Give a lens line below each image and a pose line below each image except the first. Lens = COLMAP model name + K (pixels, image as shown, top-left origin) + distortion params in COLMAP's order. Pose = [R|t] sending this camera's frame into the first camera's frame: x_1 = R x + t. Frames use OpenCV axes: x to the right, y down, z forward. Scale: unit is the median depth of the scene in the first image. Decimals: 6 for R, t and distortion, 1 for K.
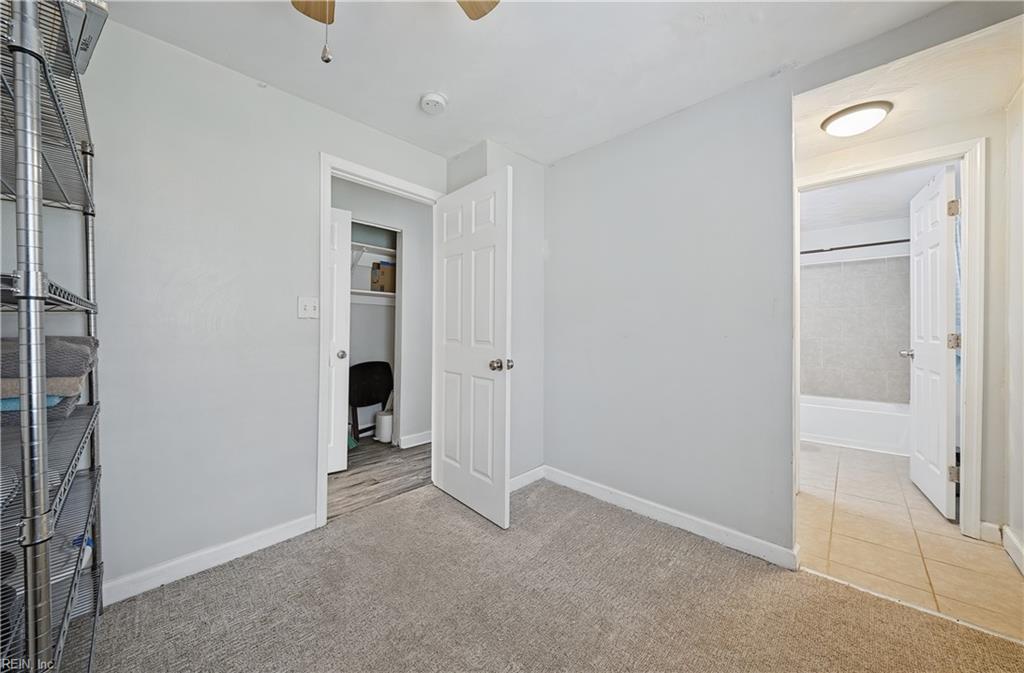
lens RADIAL K [[360.3, 0, 507.8], [0, 360.3, 331.0], [0, 0, 1]] dist [-0.001909, -0.000072]
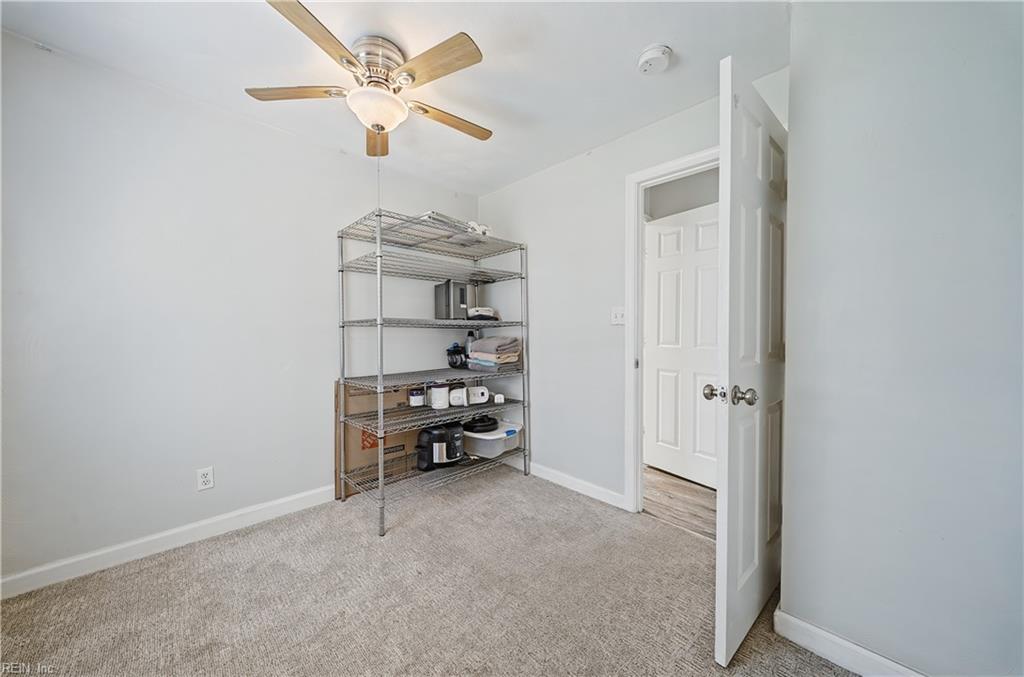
lens RADIAL K [[360.3, 0, 509.0], [0, 360.3, 339.6], [0, 0, 1]] dist [-0.001909, -0.000072]
pose [[-0.077609, 0.006415, -0.996963, 0.615799], [-0.000355, 0.999979, 0.006462, 0.004213], [0.996984, 0.000856, -0.077605, 0.710635]]
